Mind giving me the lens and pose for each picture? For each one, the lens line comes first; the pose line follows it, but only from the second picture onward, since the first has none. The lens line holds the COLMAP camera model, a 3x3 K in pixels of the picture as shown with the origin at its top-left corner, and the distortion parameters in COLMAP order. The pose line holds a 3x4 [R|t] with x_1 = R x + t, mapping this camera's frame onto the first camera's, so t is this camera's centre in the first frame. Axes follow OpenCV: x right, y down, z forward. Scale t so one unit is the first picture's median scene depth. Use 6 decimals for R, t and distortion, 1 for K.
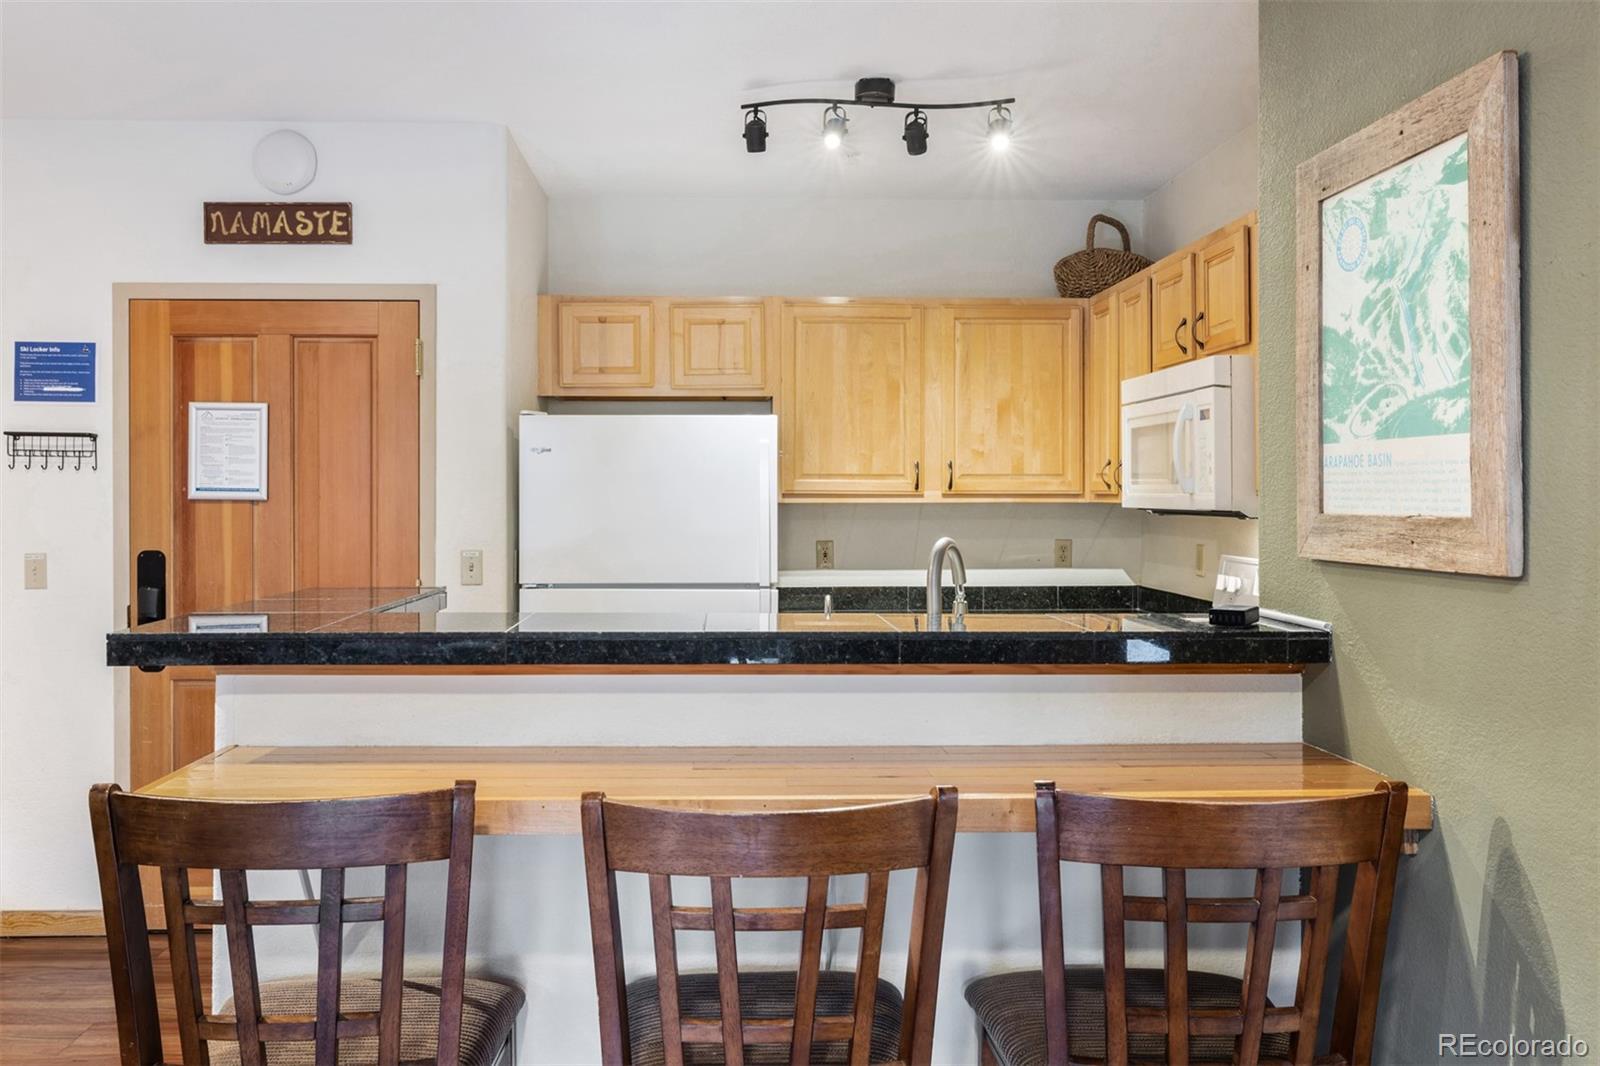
lens RADIAL K [[1244.4, 0, 757.8], [0, 1244.4, 491.5], [0, 0, 1]] dist [0.001961, -0.008793]
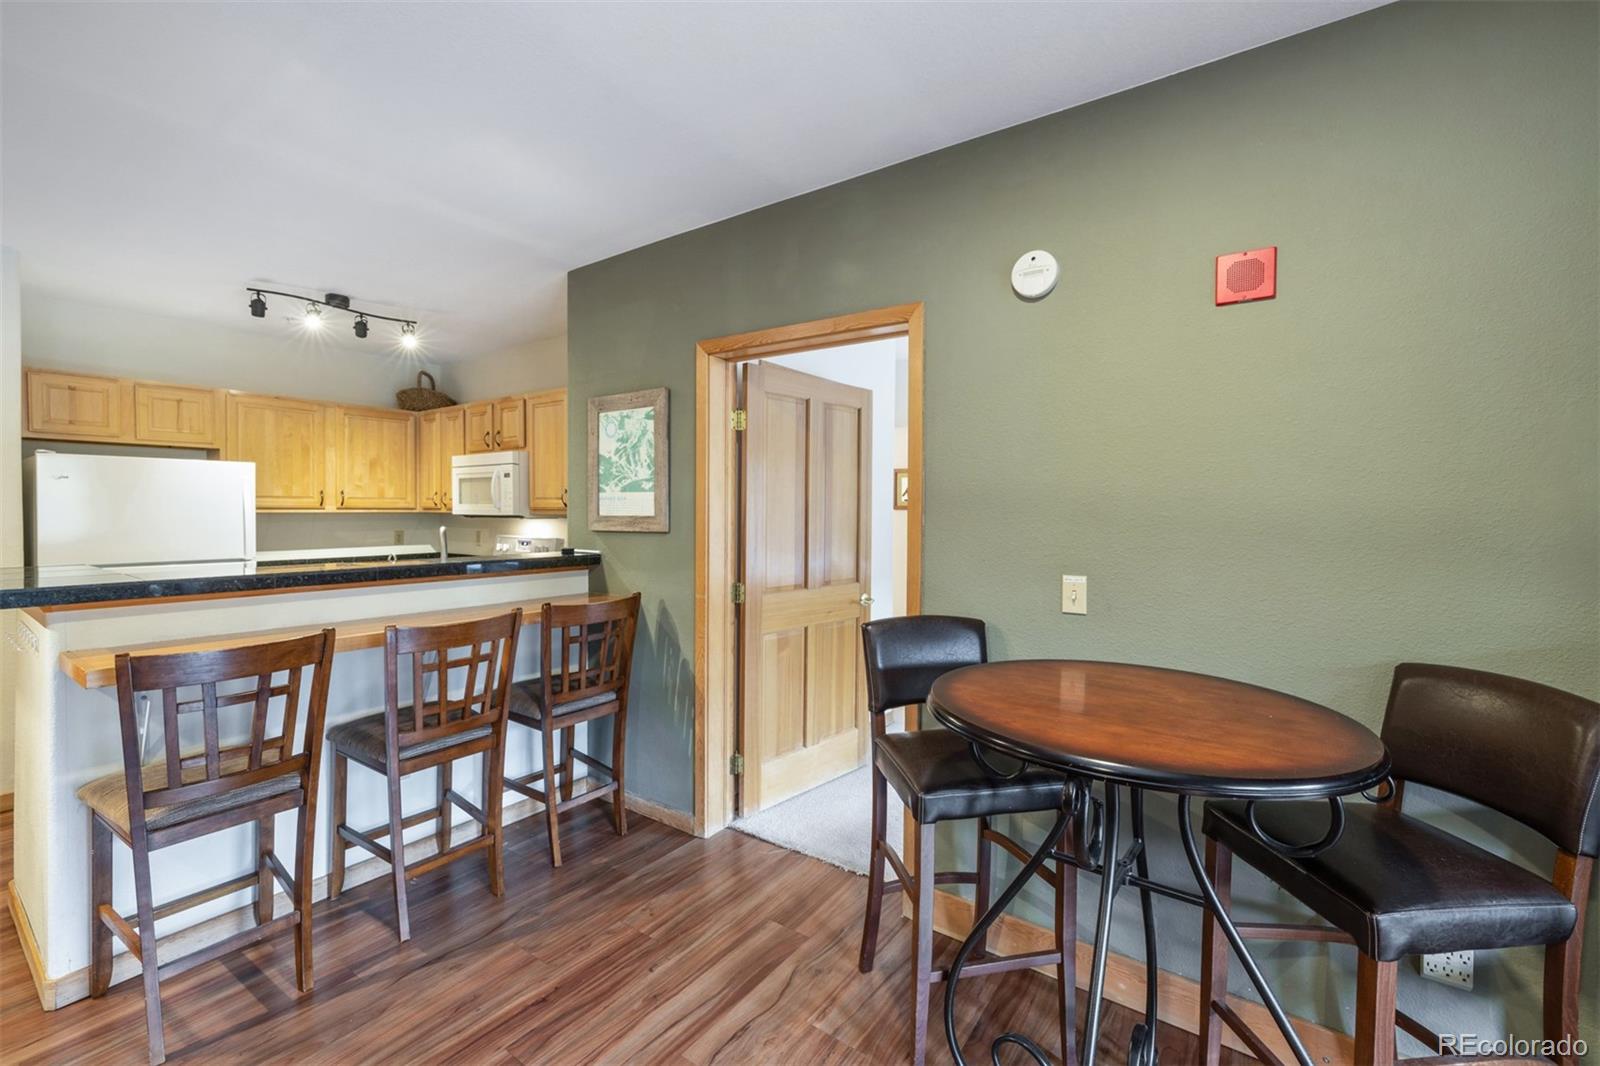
lens RADIAL K [[680.7, 0, 785.9], [0, 680.7, 525.0], [0, 0, 1]] dist [0.001840, -0.000191]
pose [[0.621908, -0.015815, 0.782931, -0.279601], [-0.005520, 0.999683, 0.024578, -0.001170], [-0.783071, -0.019607, 0.621623, -0.196058]]
